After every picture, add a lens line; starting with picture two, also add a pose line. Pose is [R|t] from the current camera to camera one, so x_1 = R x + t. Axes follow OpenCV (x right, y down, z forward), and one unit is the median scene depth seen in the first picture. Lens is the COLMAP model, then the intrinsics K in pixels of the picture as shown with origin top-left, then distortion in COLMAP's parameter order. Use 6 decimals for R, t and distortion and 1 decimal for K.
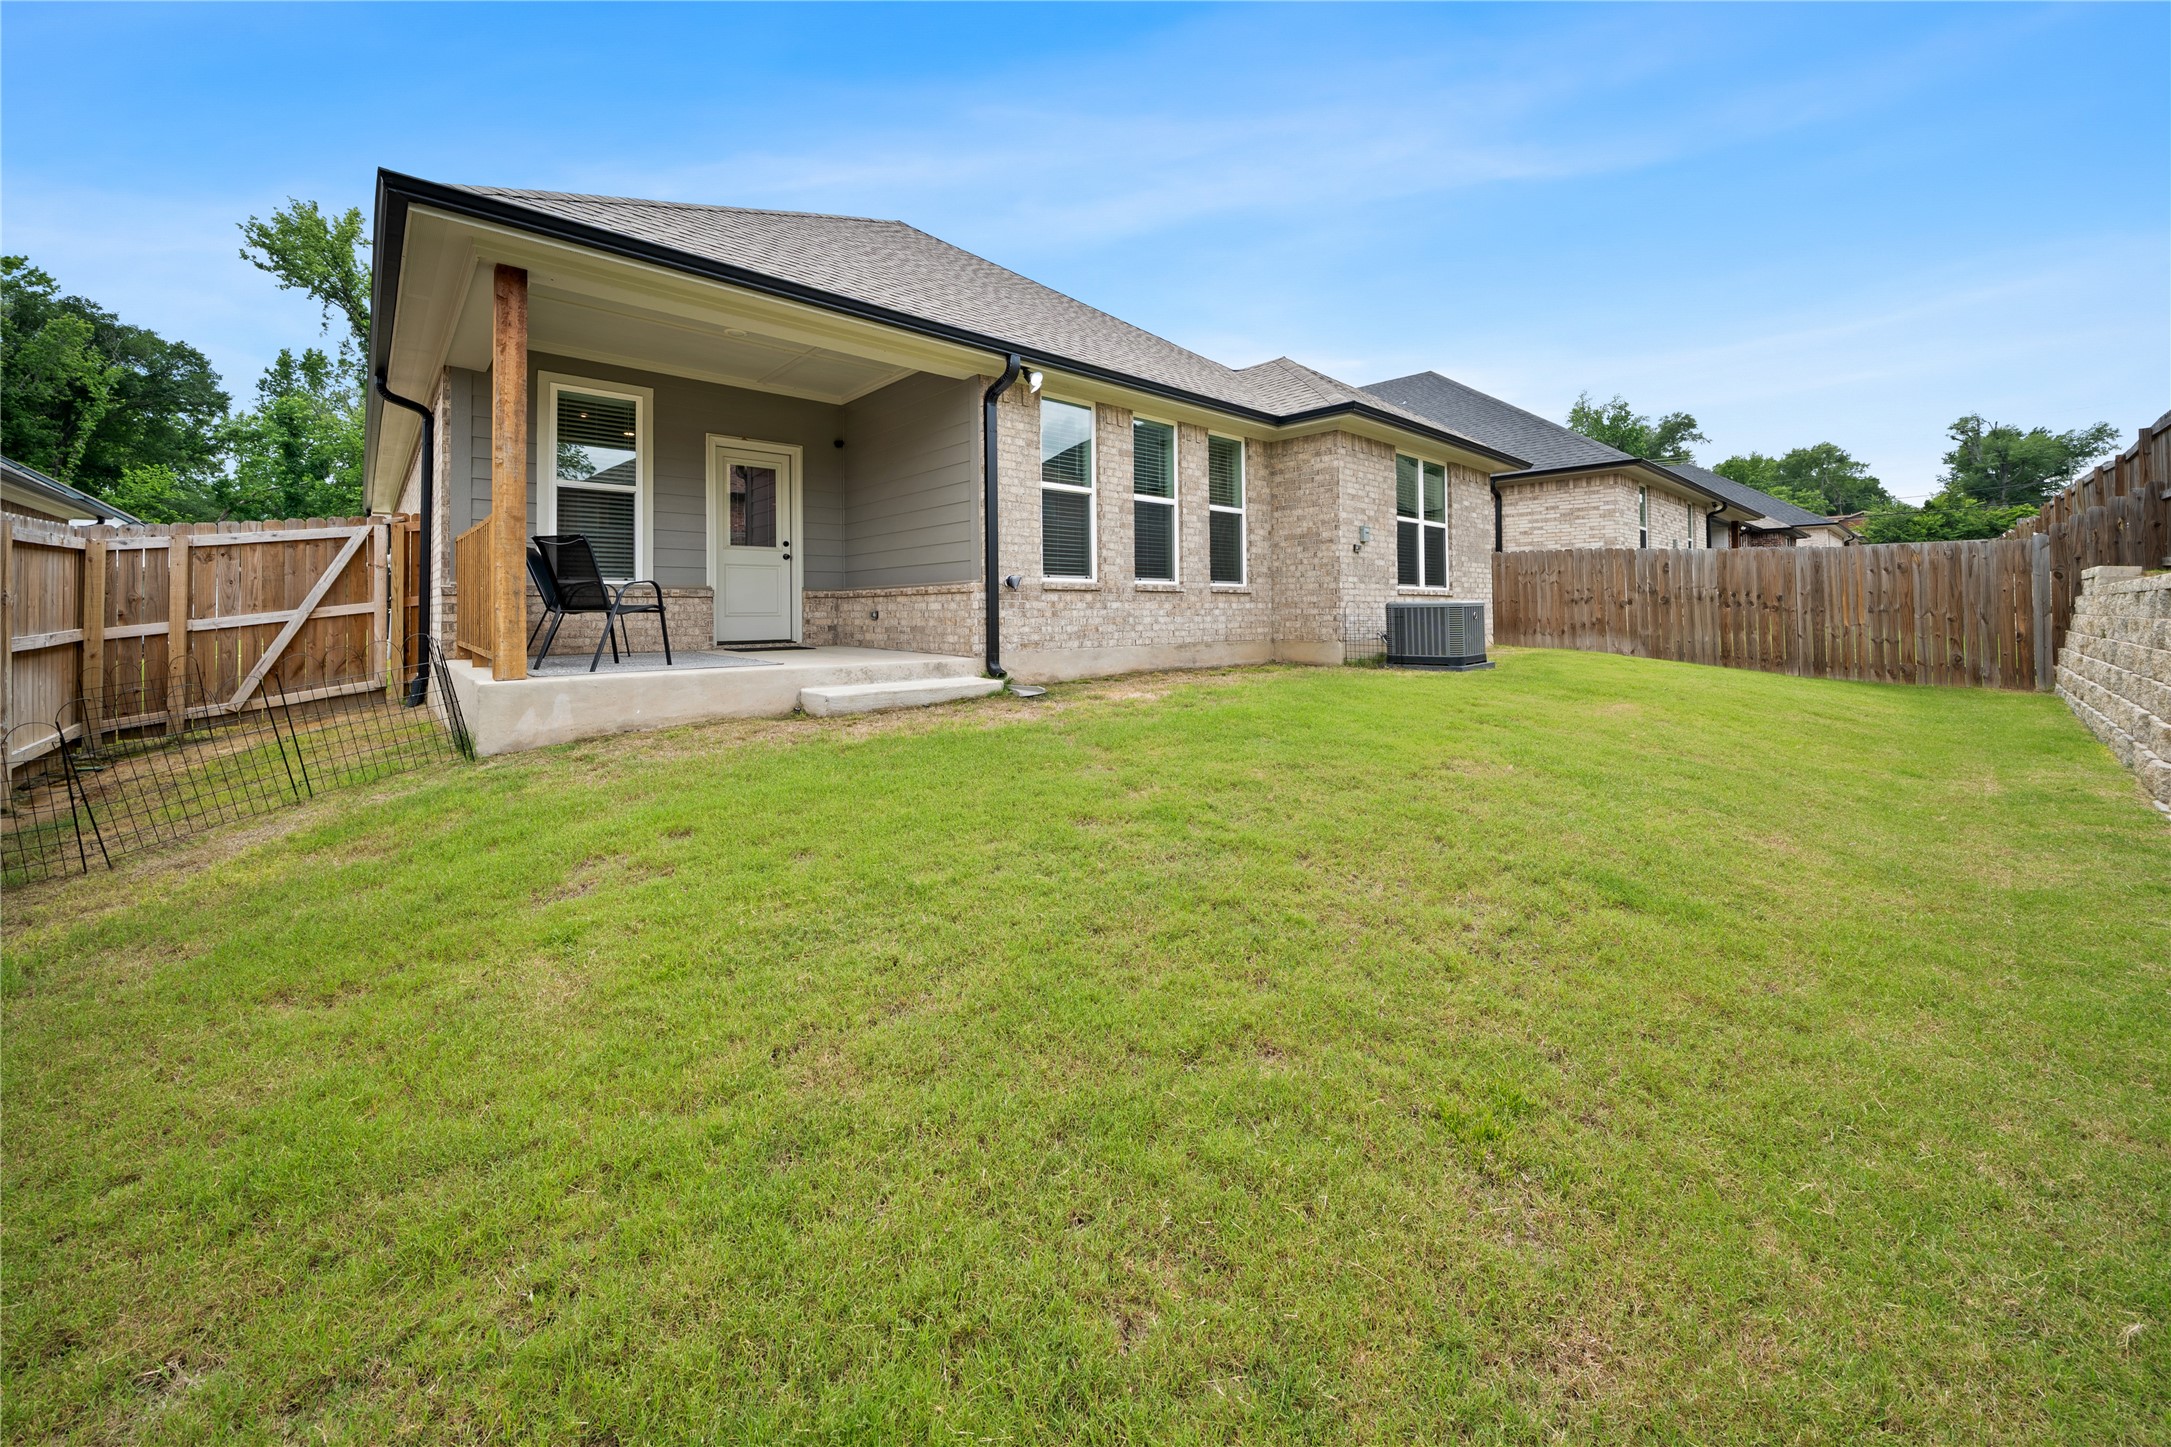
lens RADIAL K [[809.6, 0, 1087.5], [0, 809.6, 600.5], [0, 0, 1]] dist [-0.016908, -0.000075]
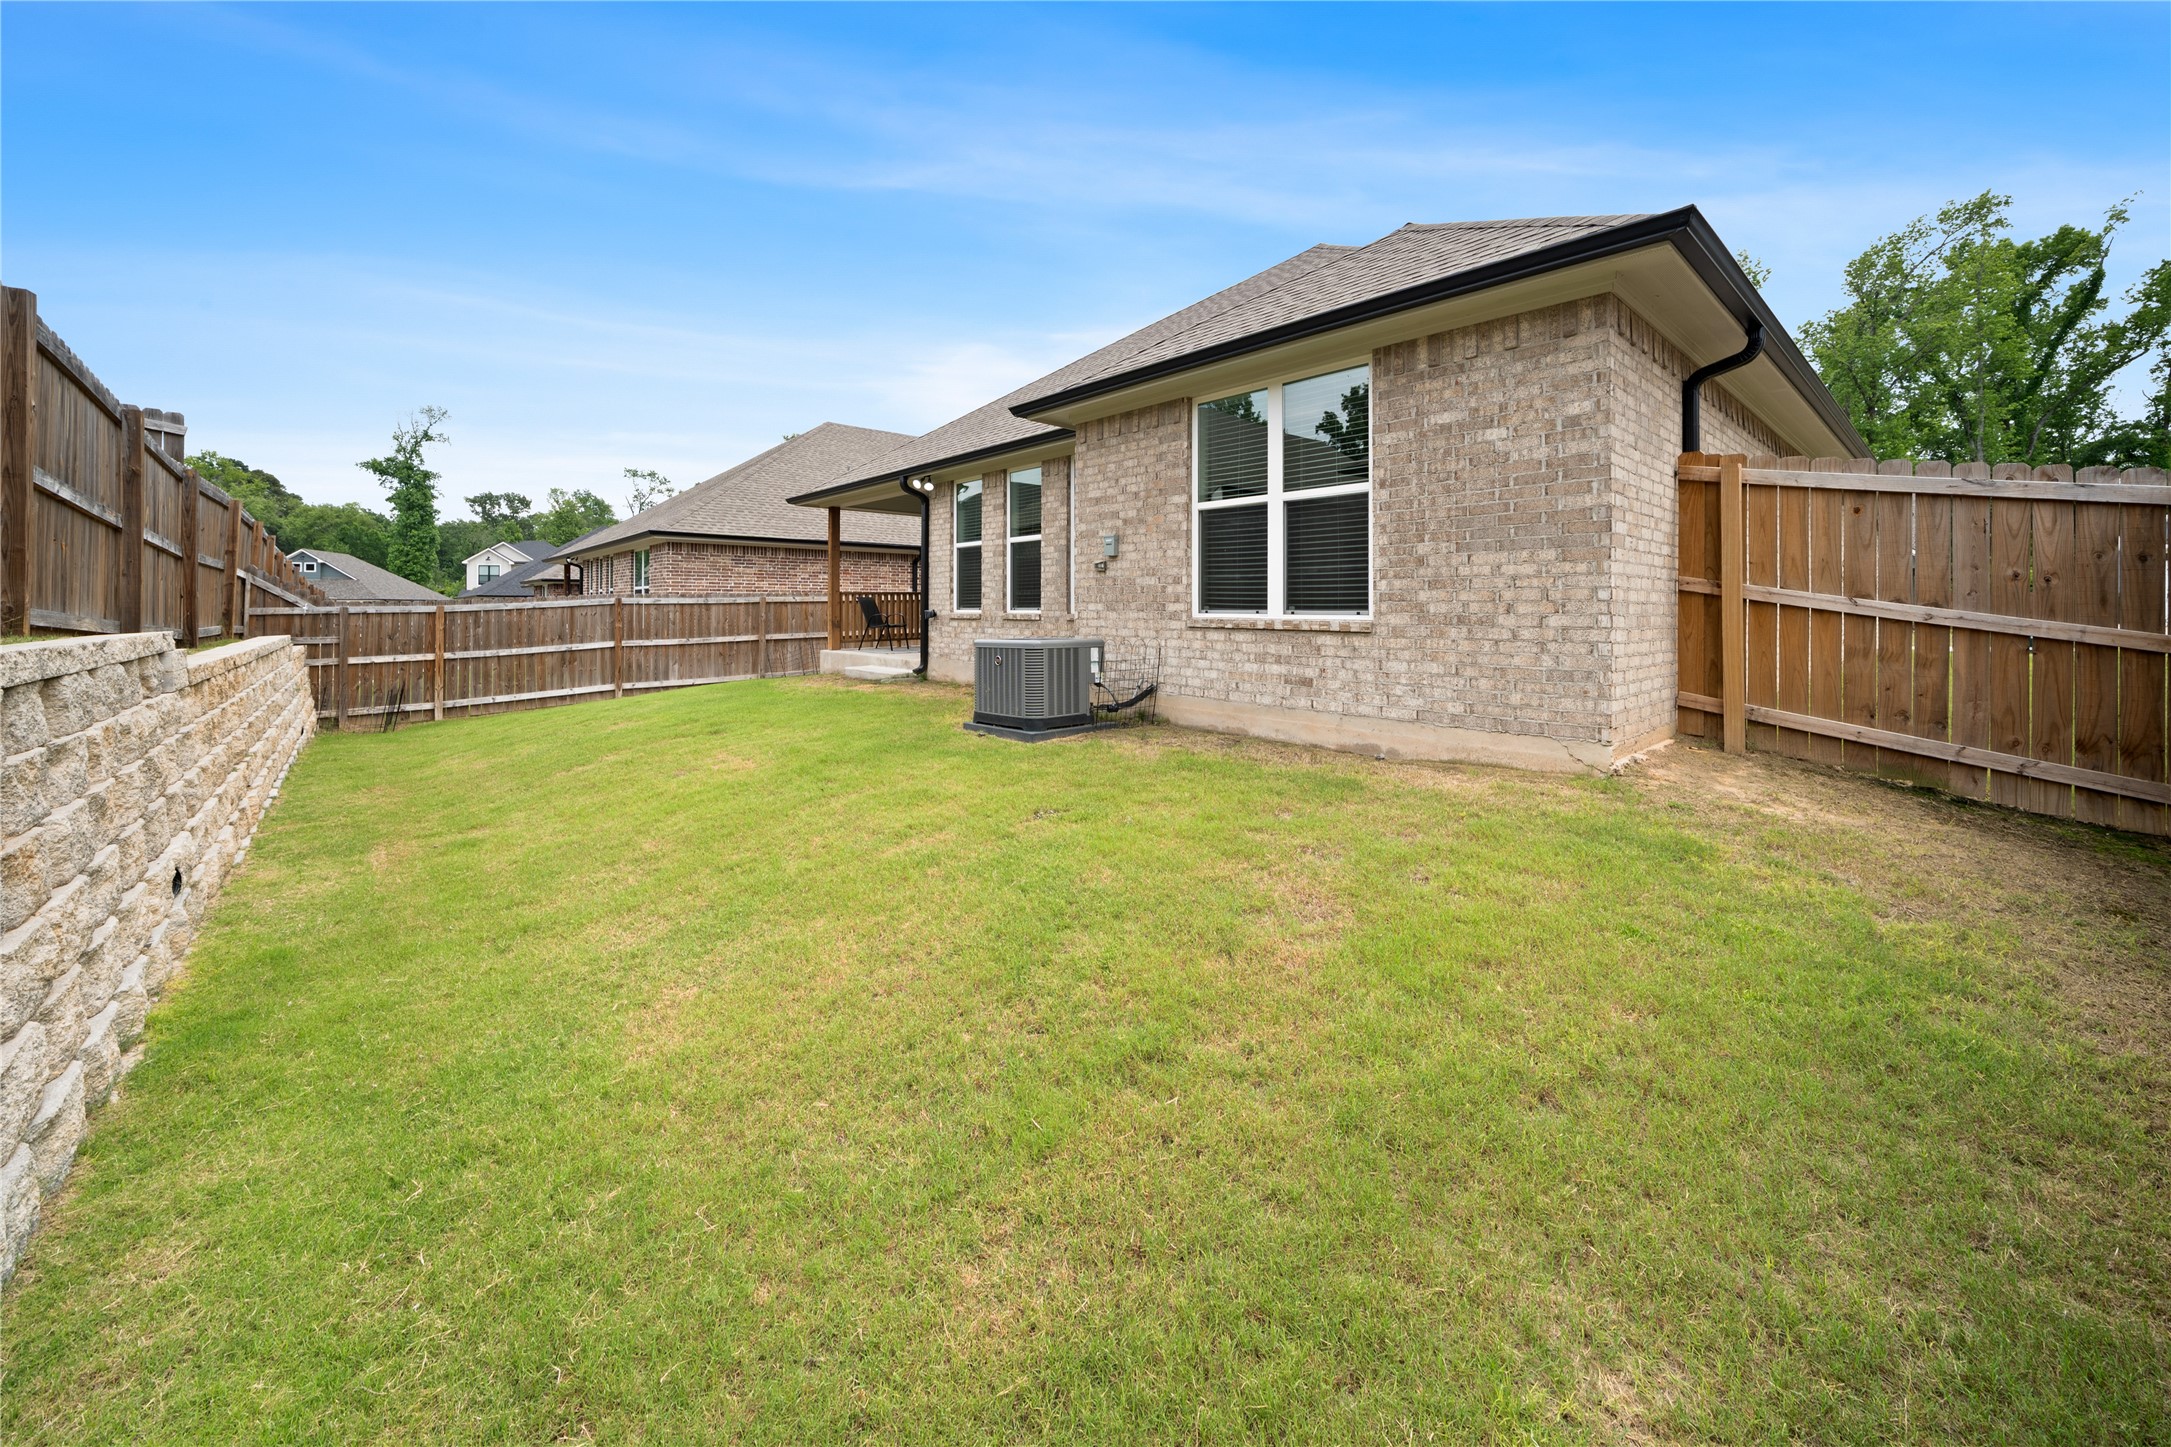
lens RADIAL K [[809.6, 0, 1087.5], [0, 809.6, 600.5], [0, 0, 1]] dist [-0.016908, -0.000075]
pose [[-0.006093, -0.002874, -0.999977, 1.303148], [0.015307, 0.999878, -0.002967, -0.035183], [0.999864, -0.015325, -0.006048, 1.166481]]
